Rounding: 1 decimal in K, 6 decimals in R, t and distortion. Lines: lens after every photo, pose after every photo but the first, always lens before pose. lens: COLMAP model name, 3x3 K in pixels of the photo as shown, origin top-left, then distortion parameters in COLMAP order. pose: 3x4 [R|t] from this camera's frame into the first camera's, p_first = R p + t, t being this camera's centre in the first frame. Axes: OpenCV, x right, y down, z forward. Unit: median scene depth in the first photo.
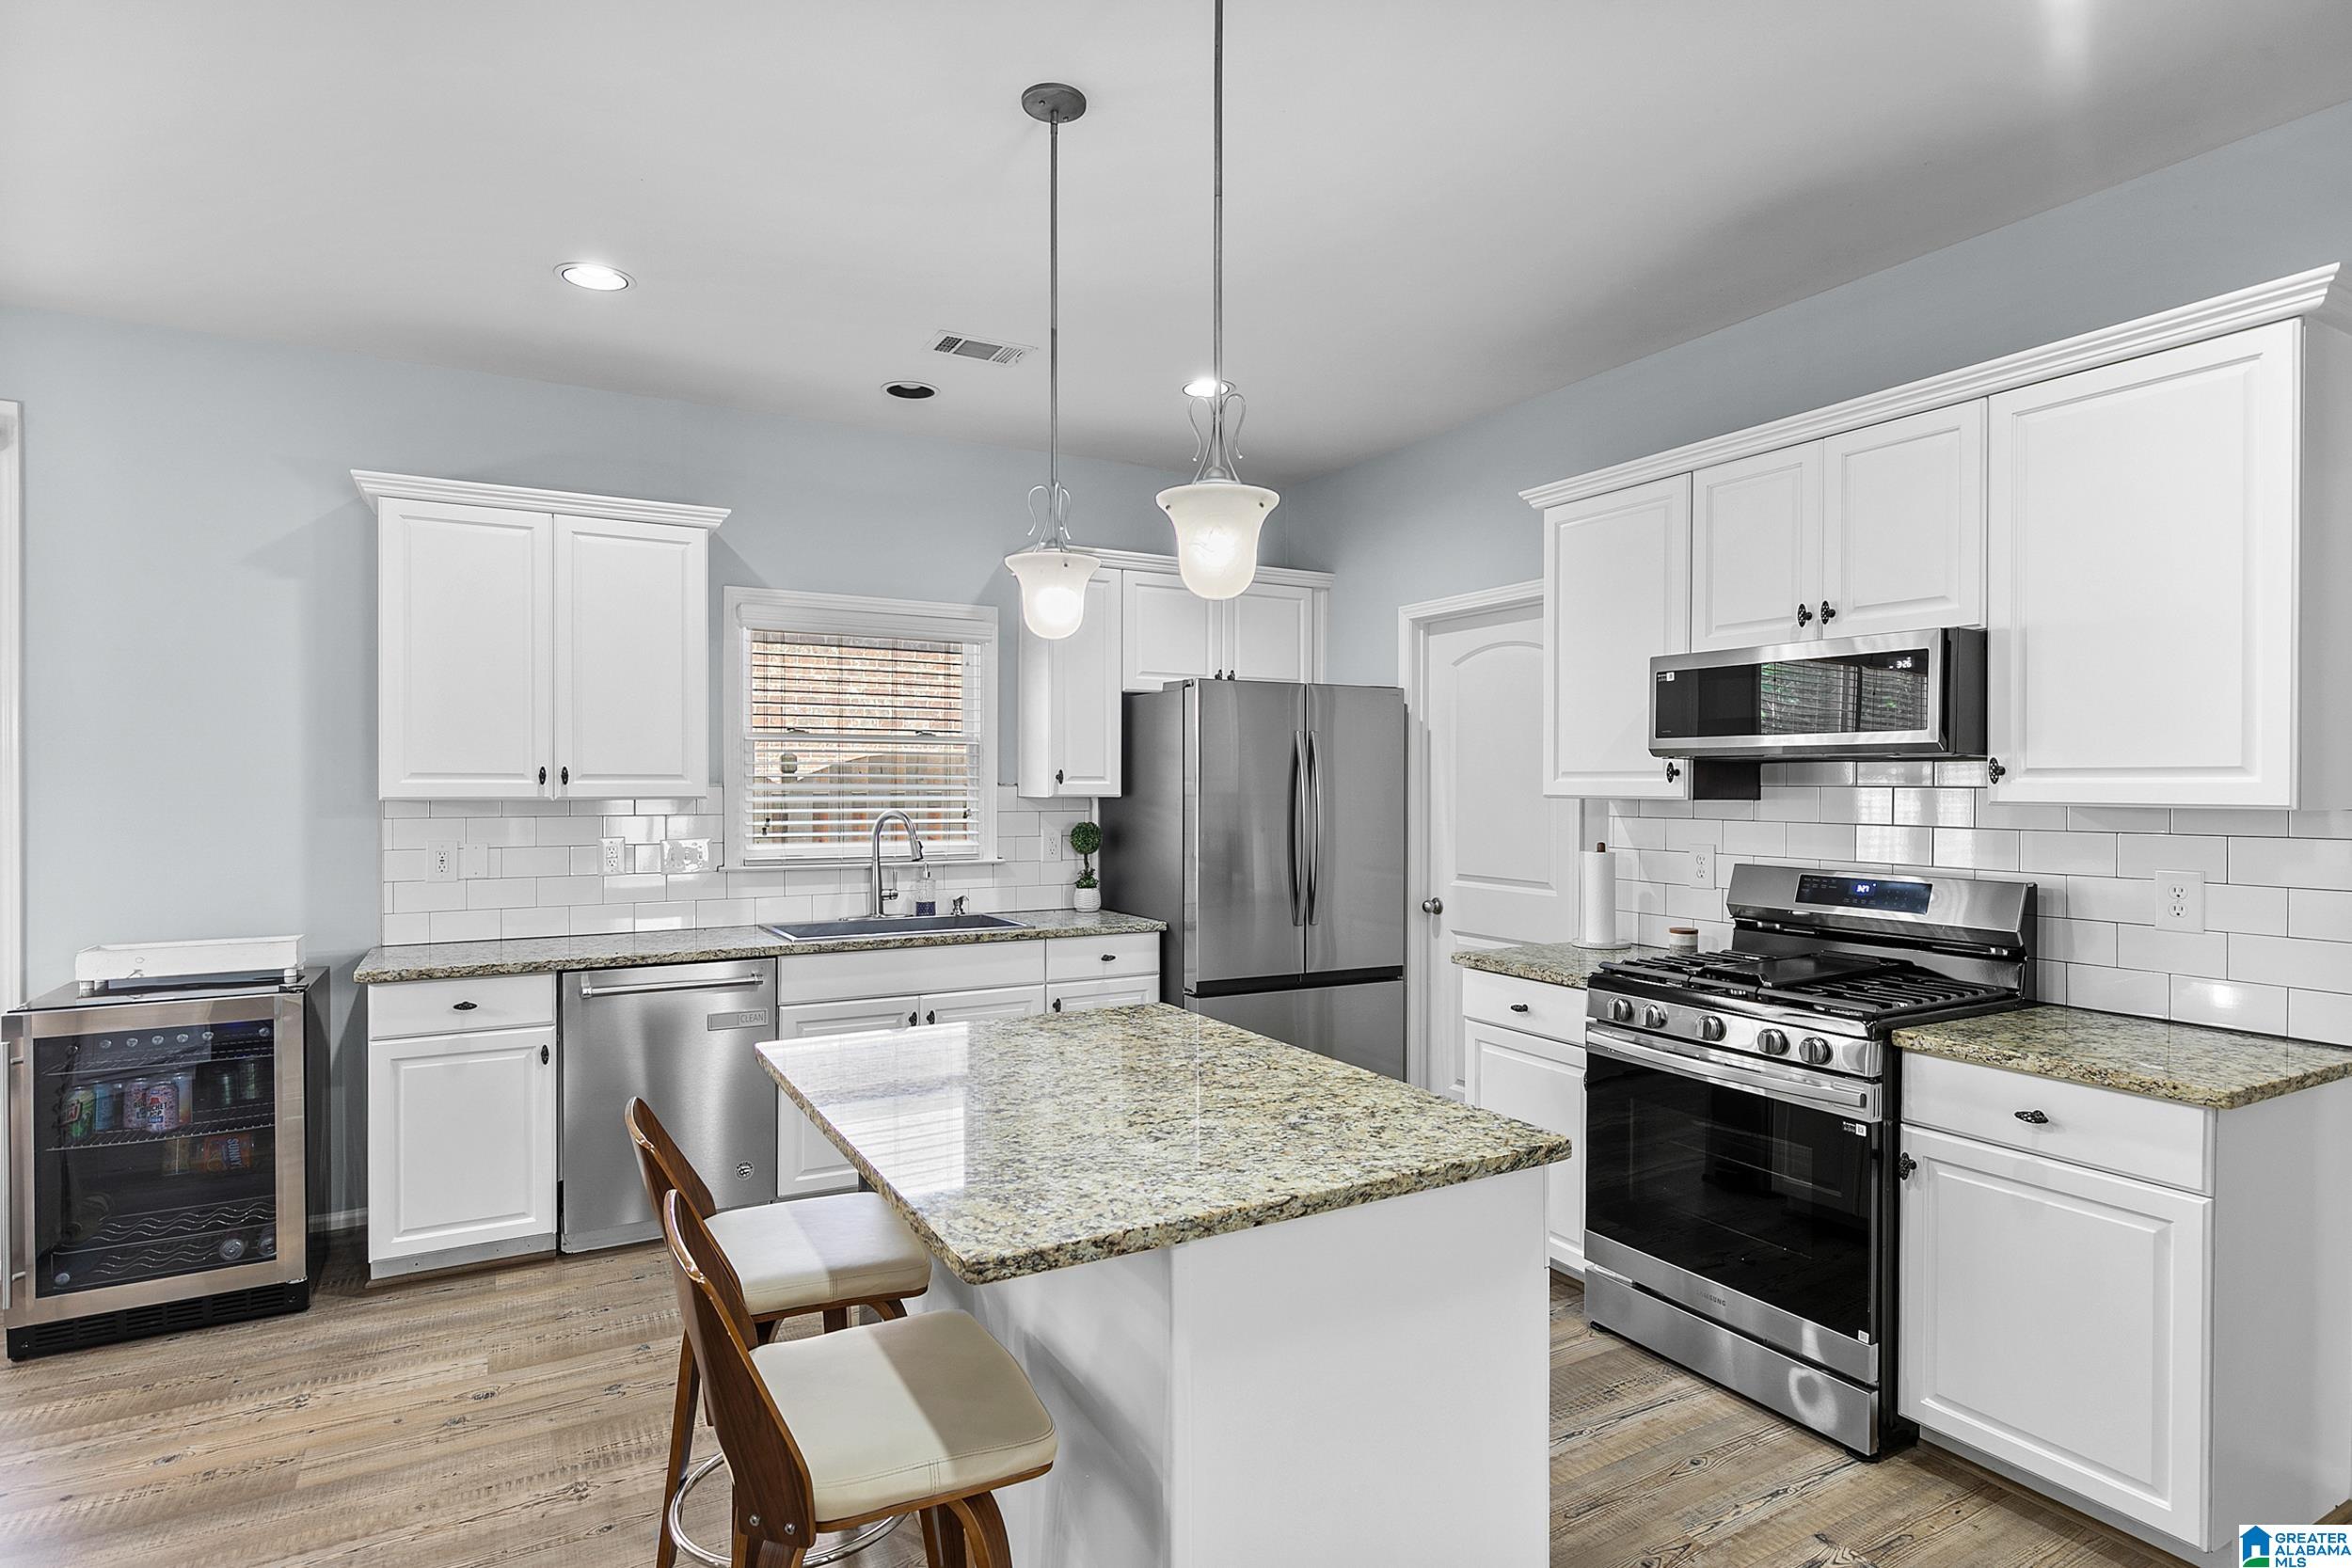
lens RADIAL K [[1240.6, 0, 1178.2], [0, 1240.6, 795.0], [0, 0, 1]] dist [-0.005851, -0.000520]
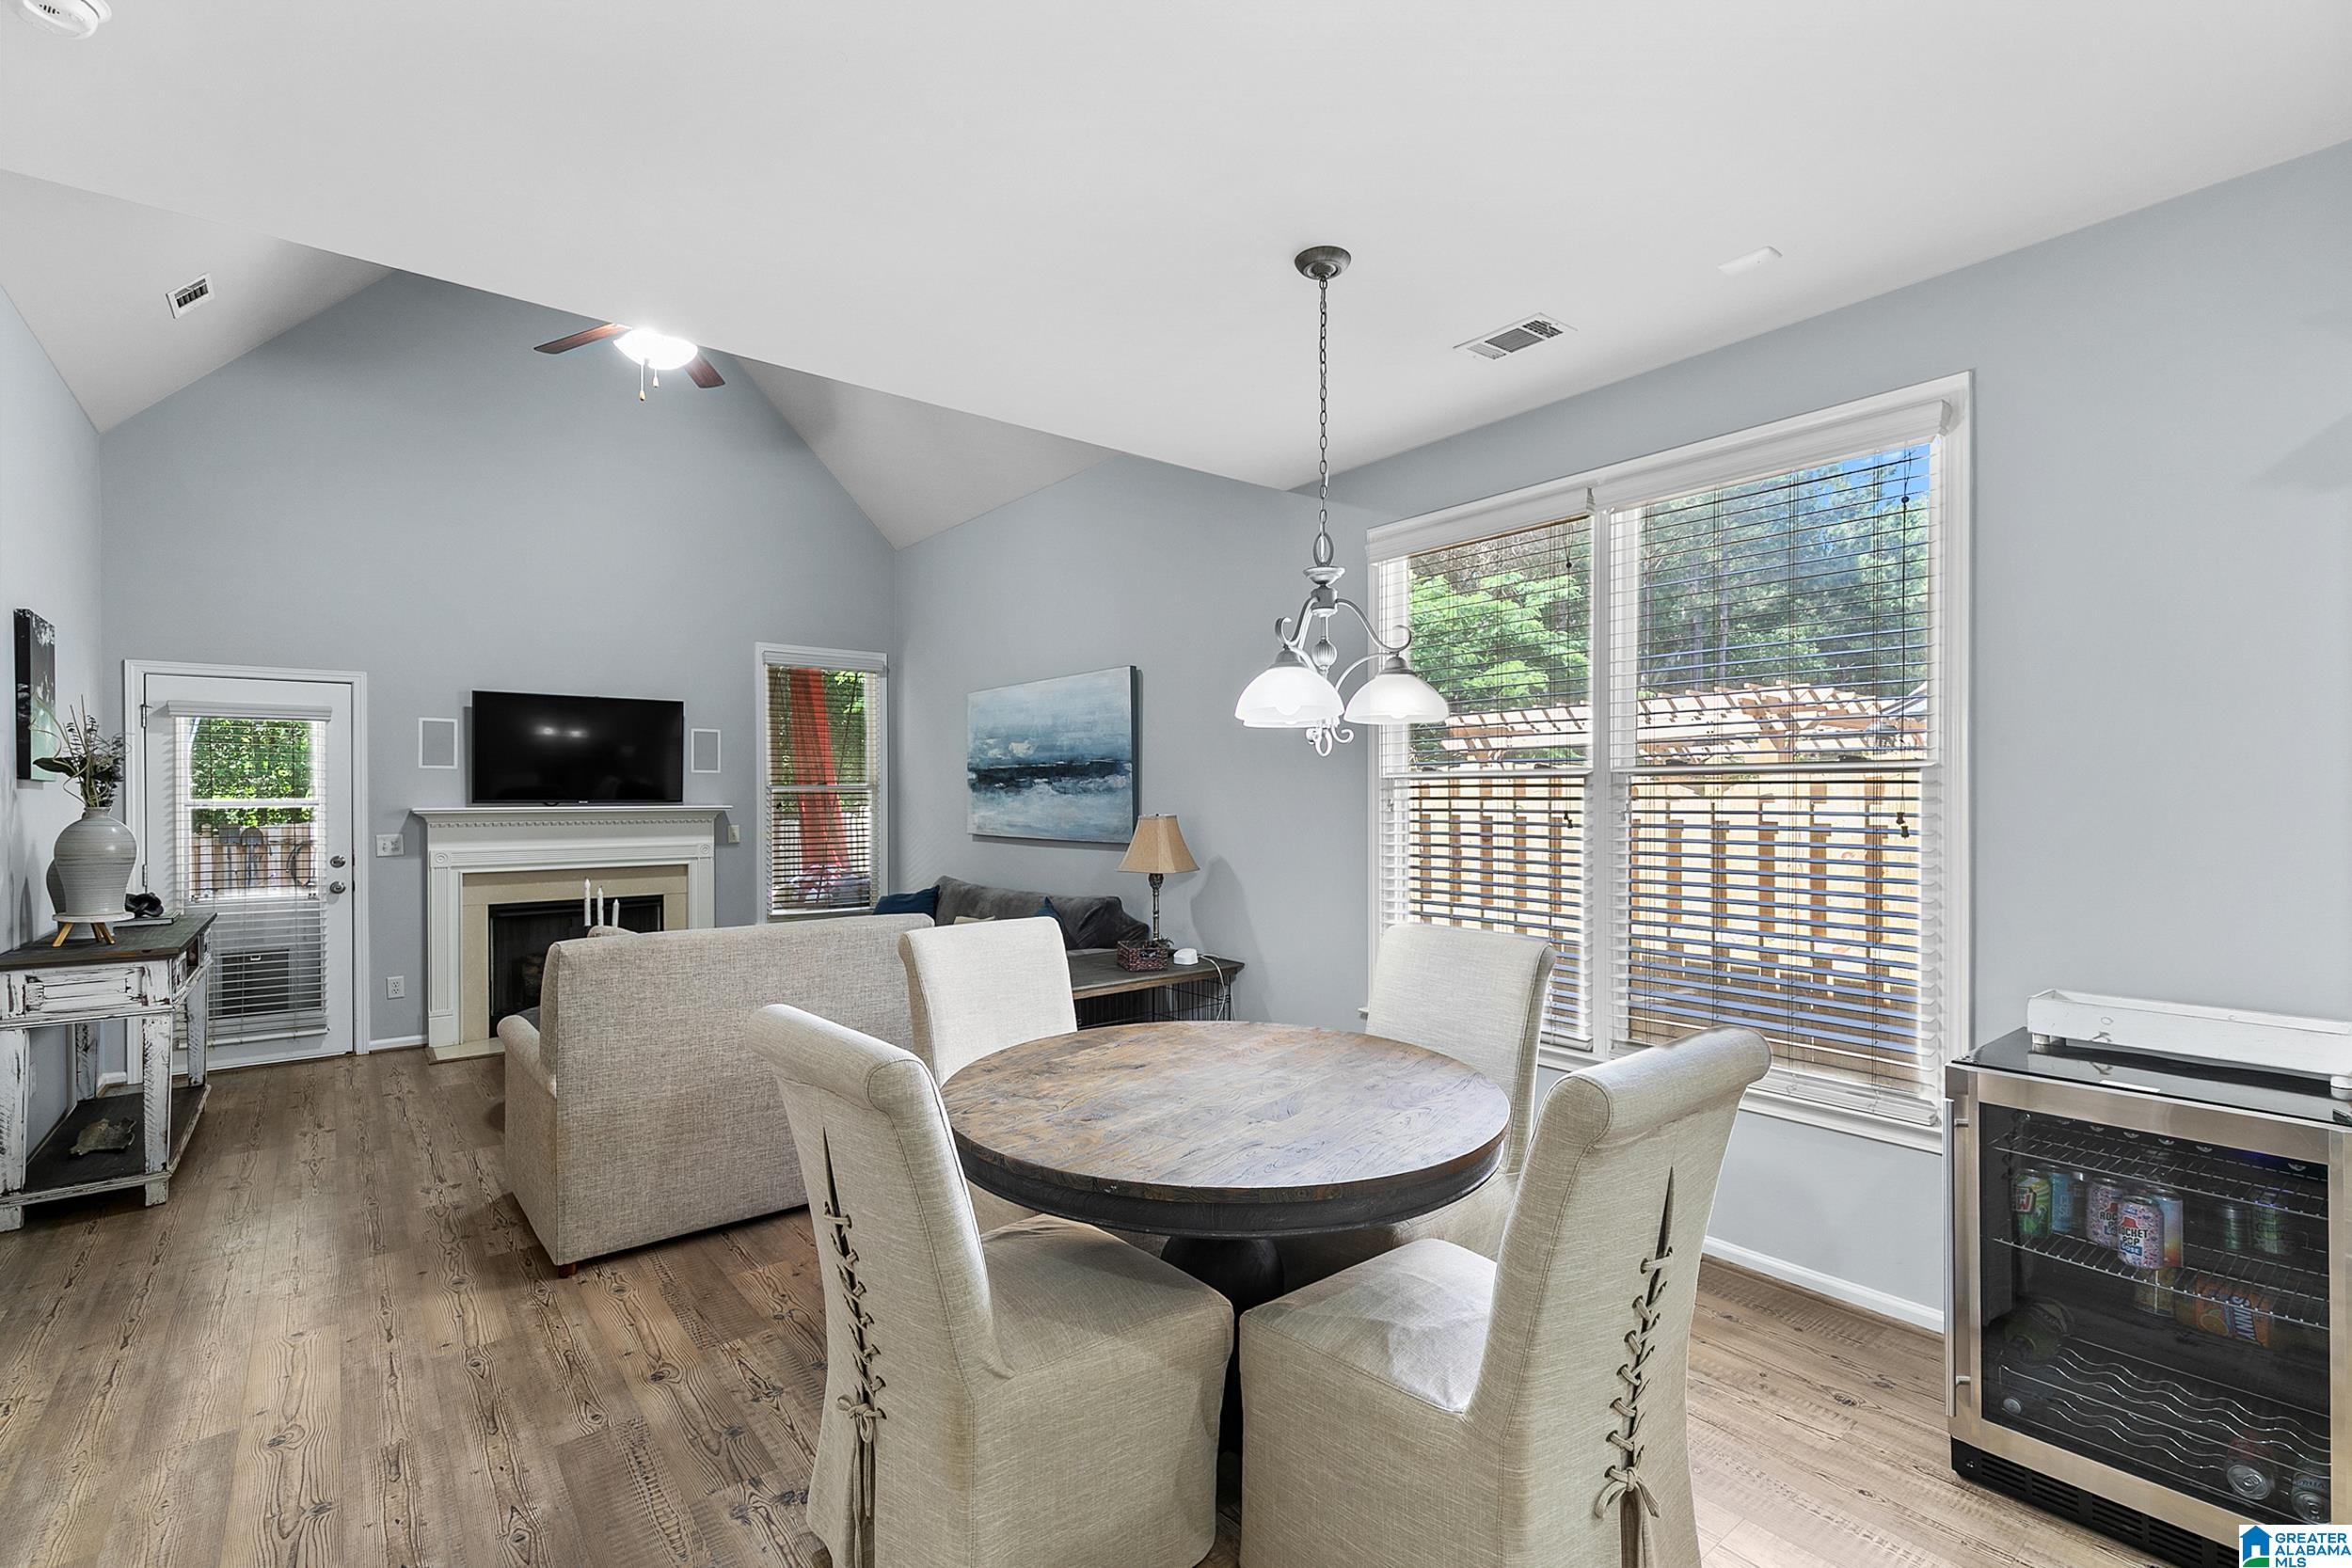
lens RADIAL K [[1057.3, 0, 1186.7], [0, 1057.3, 798.7], [0, 0, 1]] dist [0.002981, 0.000424]
pose [[0.170981, -0.000943, -0.985274, -0.196547], [-0.007190, 0.999972, -0.002205, -0.003057], [0.985248, 0.007461, 0.170970, 0.217919]]
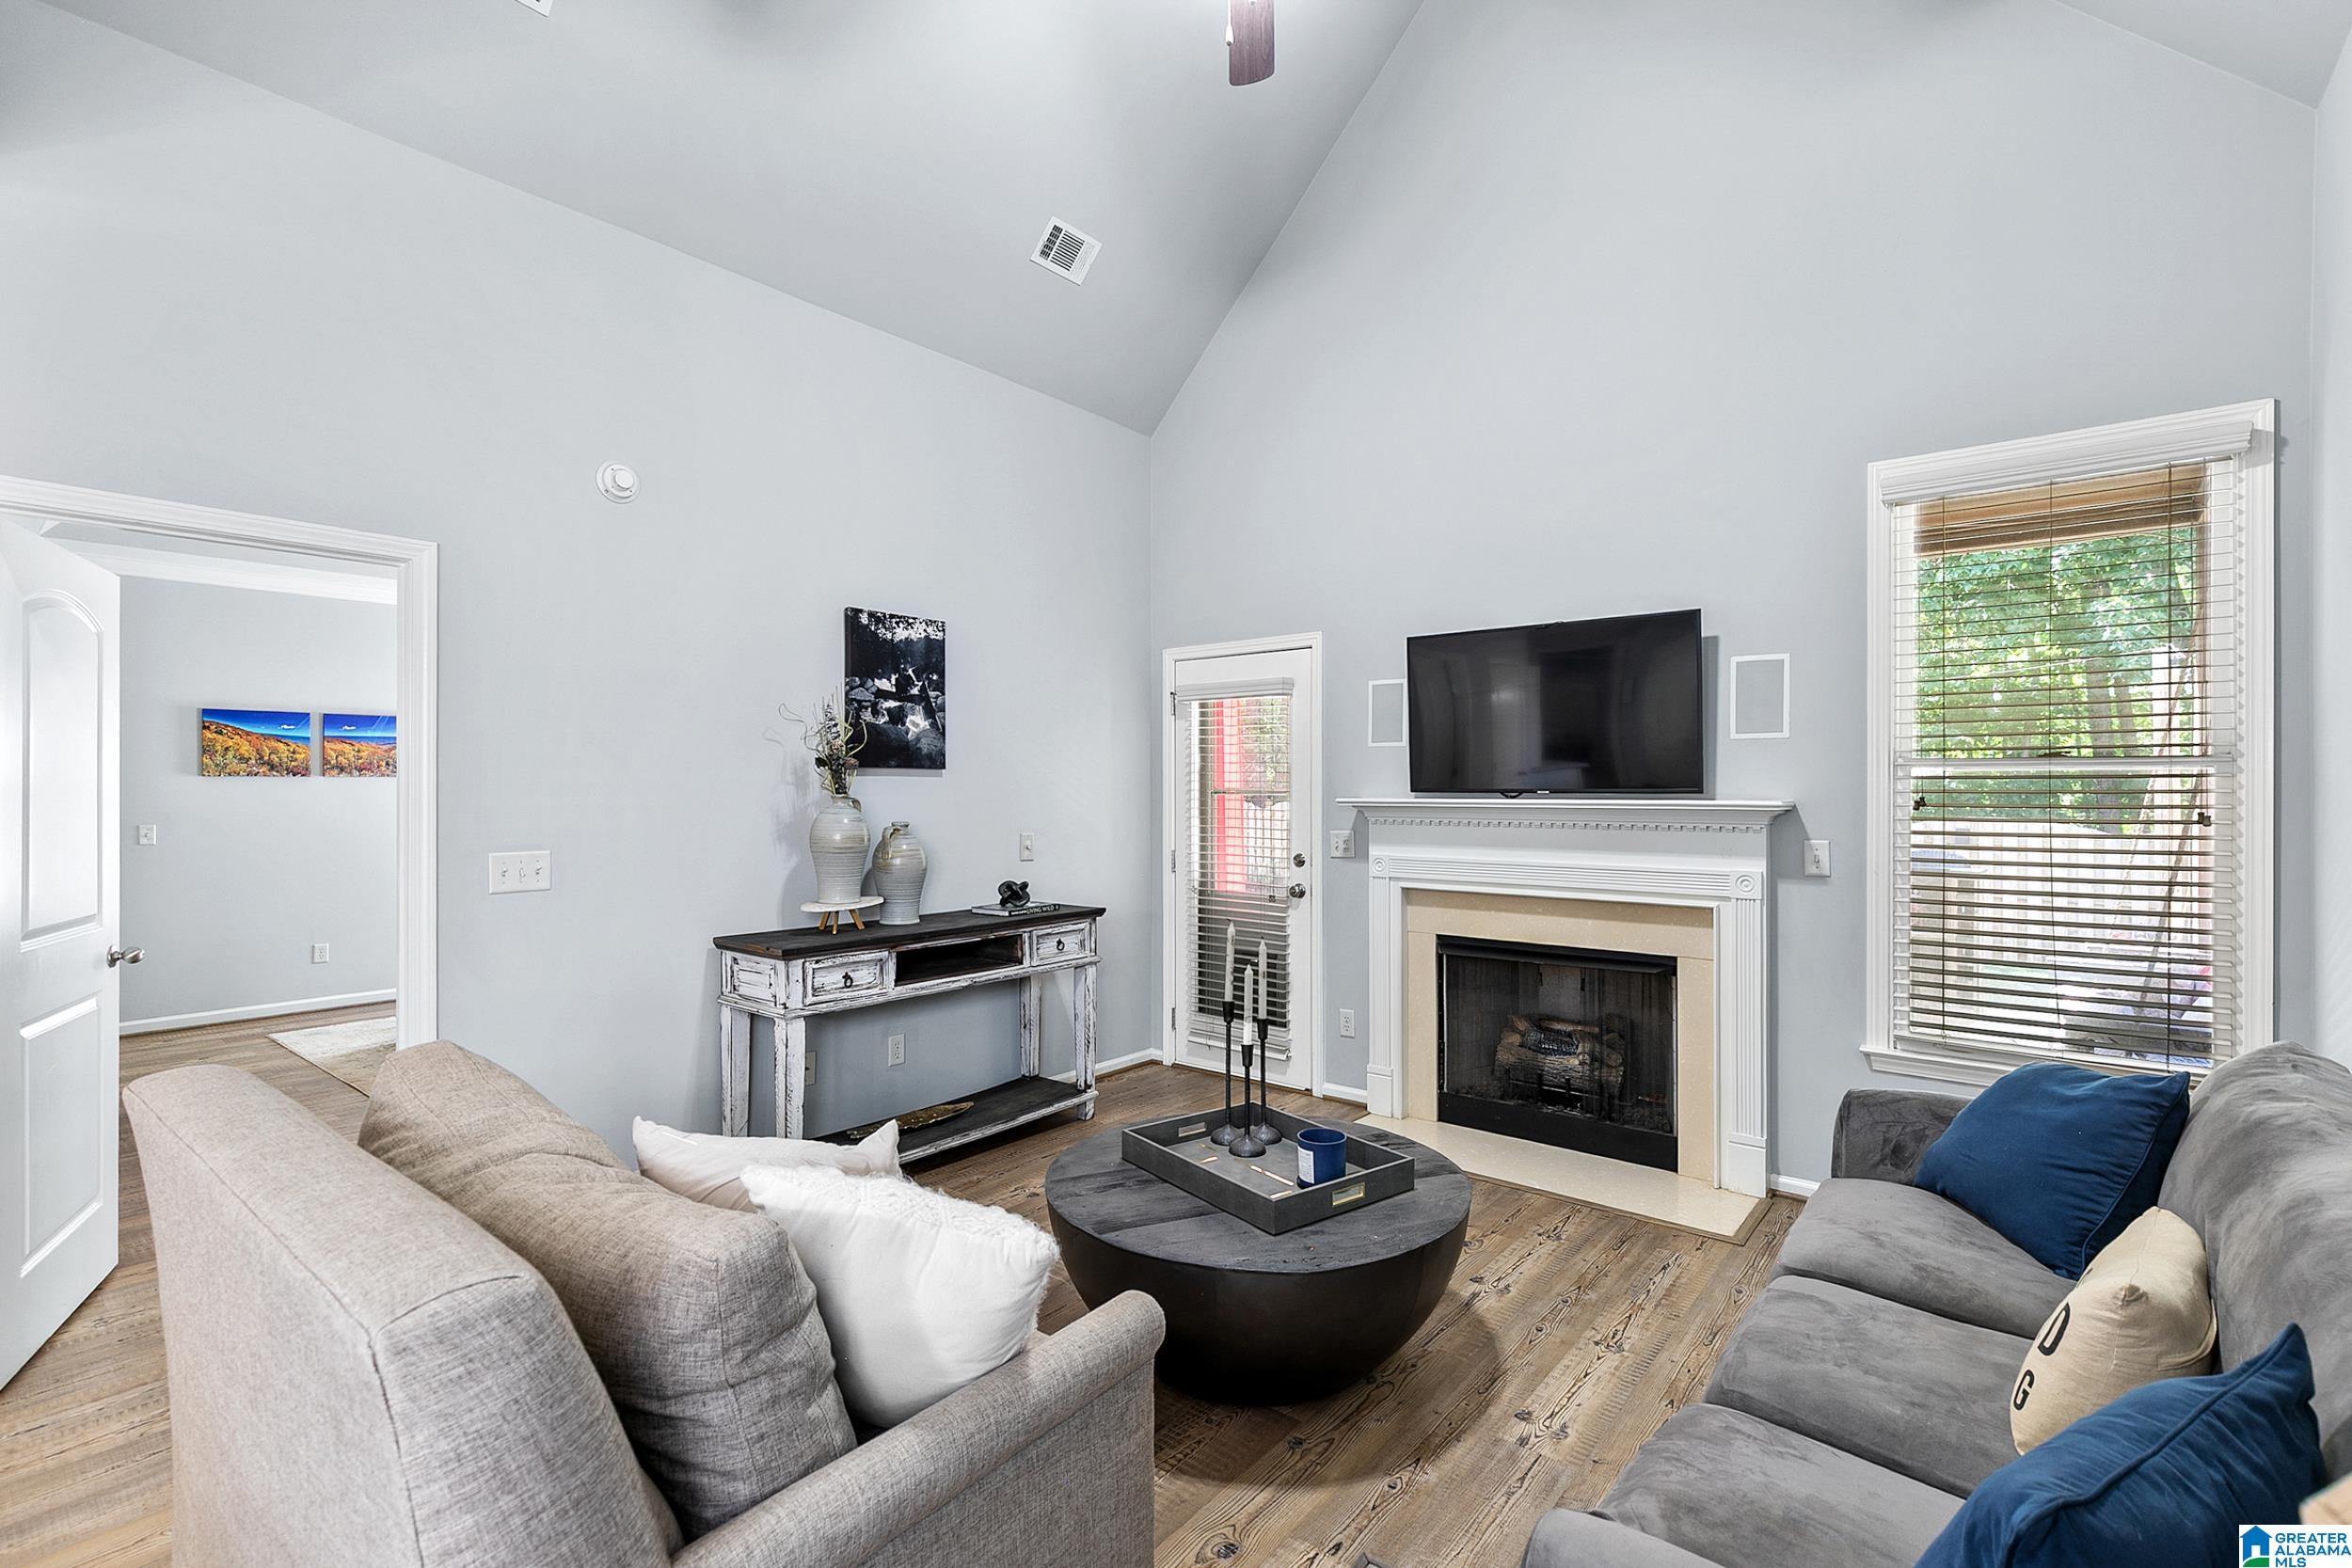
lens RADIAL K [[1057.3, 0, 1179.3], [0, 1057.3, 790.3], [0, 0, 1]] dist [0.002981, 0.000424]
pose [[-0.926178, 0.000948, -0.377084, -1.116065], [-0.003836, 0.999921, 0.011937, -0.006535], [0.377066, 0.012503, -0.926102, 0.379716]]
